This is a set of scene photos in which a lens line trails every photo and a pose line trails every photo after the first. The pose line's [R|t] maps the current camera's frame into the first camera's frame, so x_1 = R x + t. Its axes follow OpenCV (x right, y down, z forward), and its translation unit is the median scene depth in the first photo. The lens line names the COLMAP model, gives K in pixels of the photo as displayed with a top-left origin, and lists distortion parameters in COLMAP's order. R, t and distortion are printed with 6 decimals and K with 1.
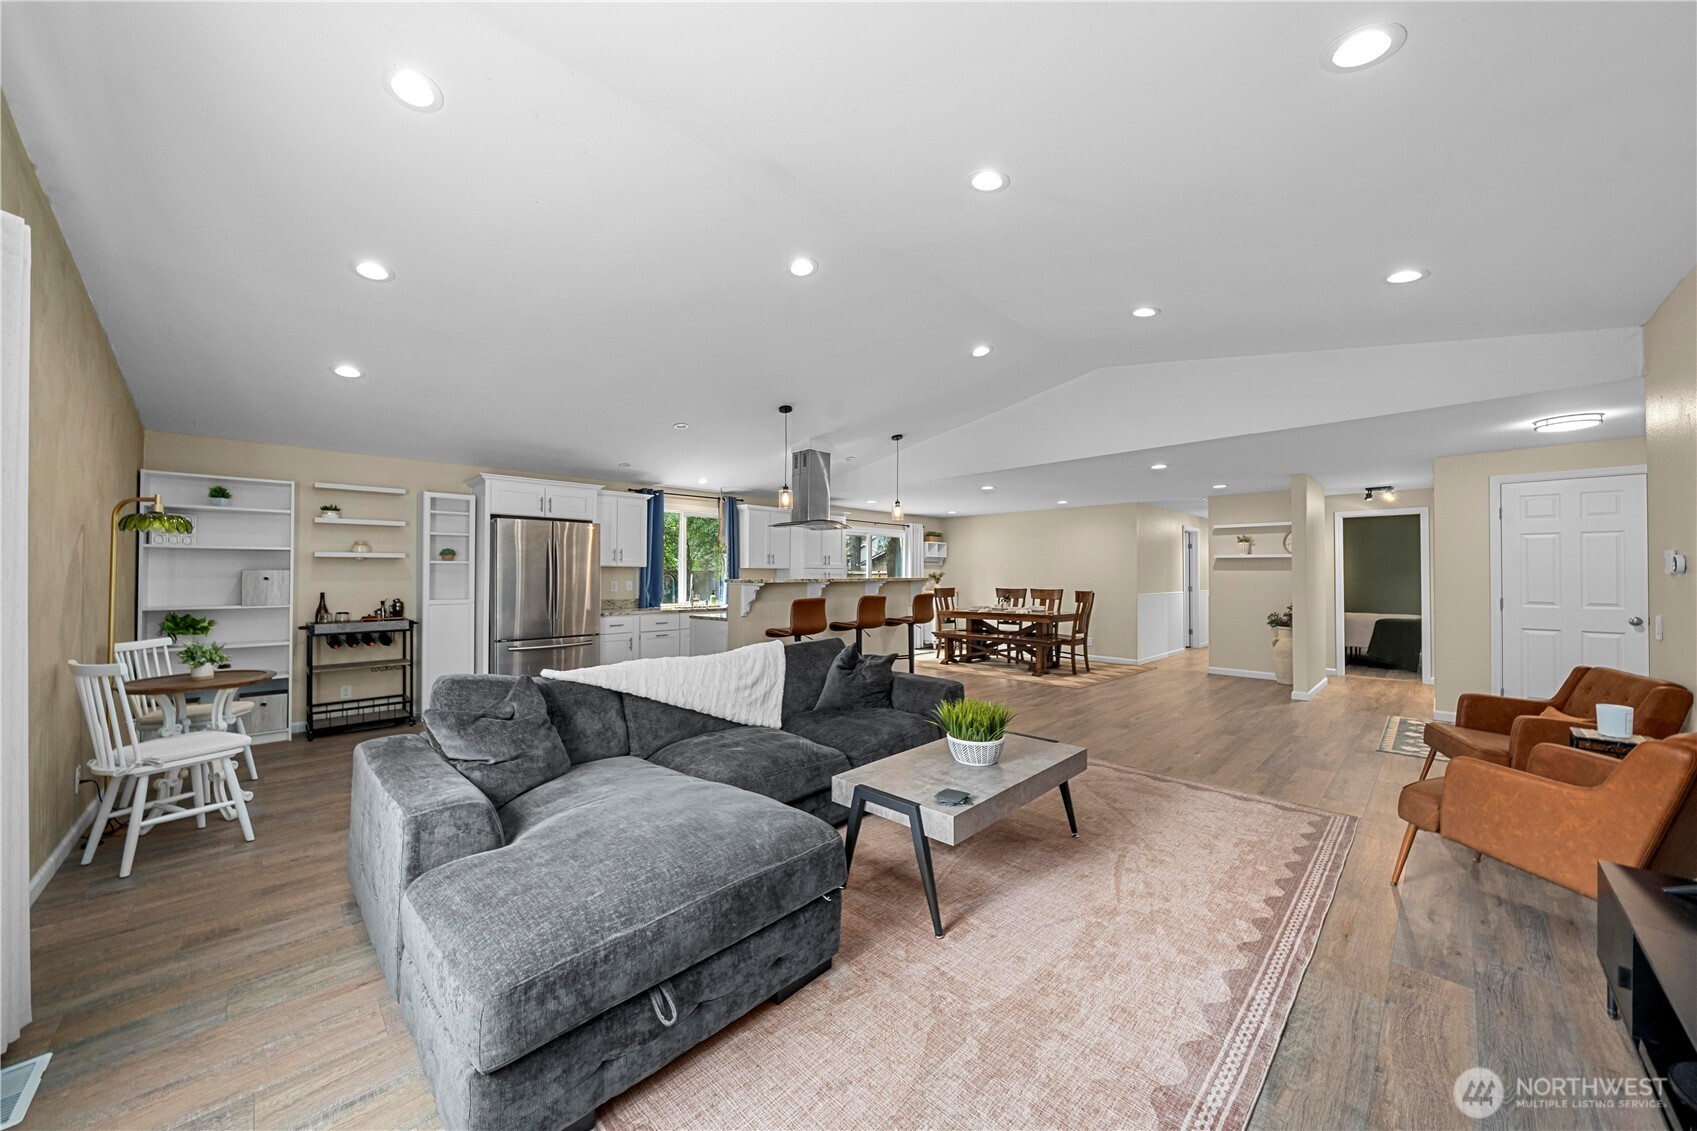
lens RADIAL K [[589.7, 0, 848.5], [0, 589.7, 565.5], [0, 0, 1]] dist [-0.055028, 0.016679]
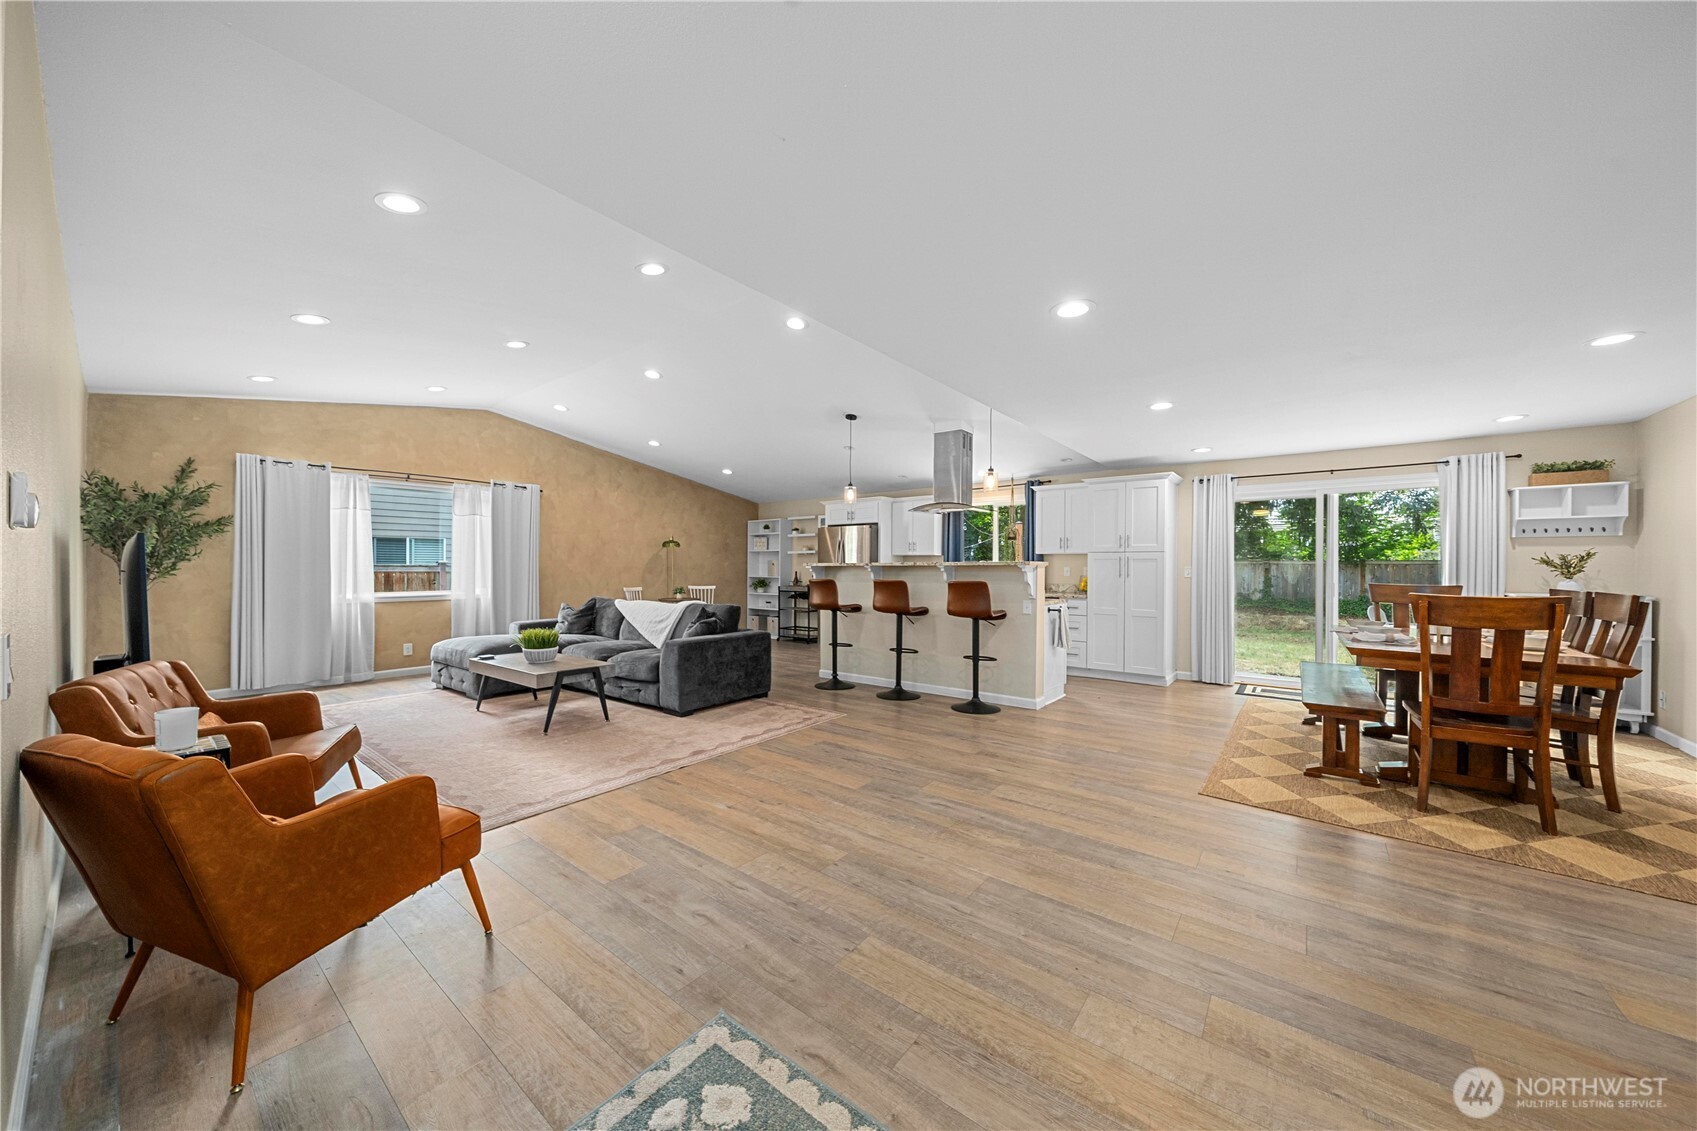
lens RADIAL K [[582.5, 0, 848.5], [0, 582.5, 565.5], [0, 0, 1]] dist [-0.007647, 0.000063]
pose [[0.140701, -0.005432, -0.990037, 1.037908], [0.010303, 0.999939, -0.004022, 0.033908], [0.989999, -0.009634, 0.140748, 0.825563]]
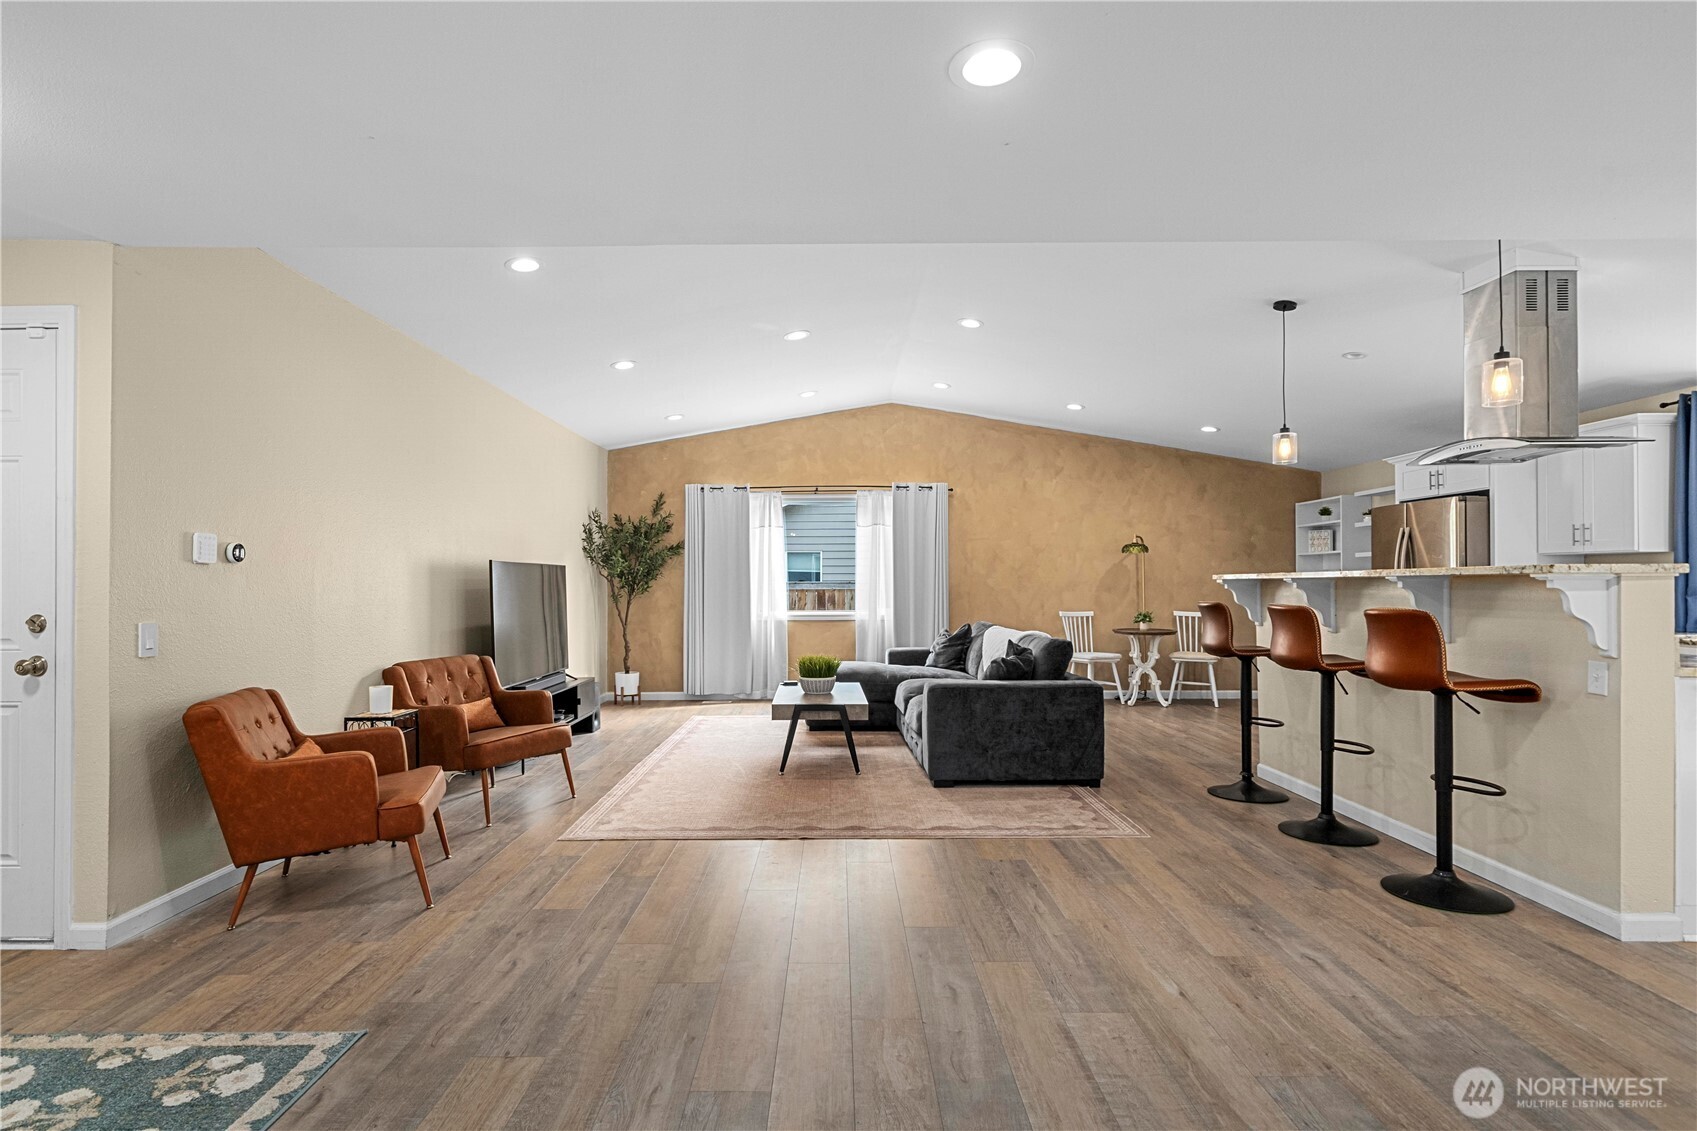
lens RADIAL K [[845.5, 0, 848.5], [0, 845.5, 565.5], [0, 0, 1]] dist [0.001167, 0.000459]
pose [[-0.690021, -0.015594, -0.723621, 0.880795], [0.011179, 0.999419, -0.032197, 0.040023], [0.723703, -0.030306, -0.689446, 1.278668]]
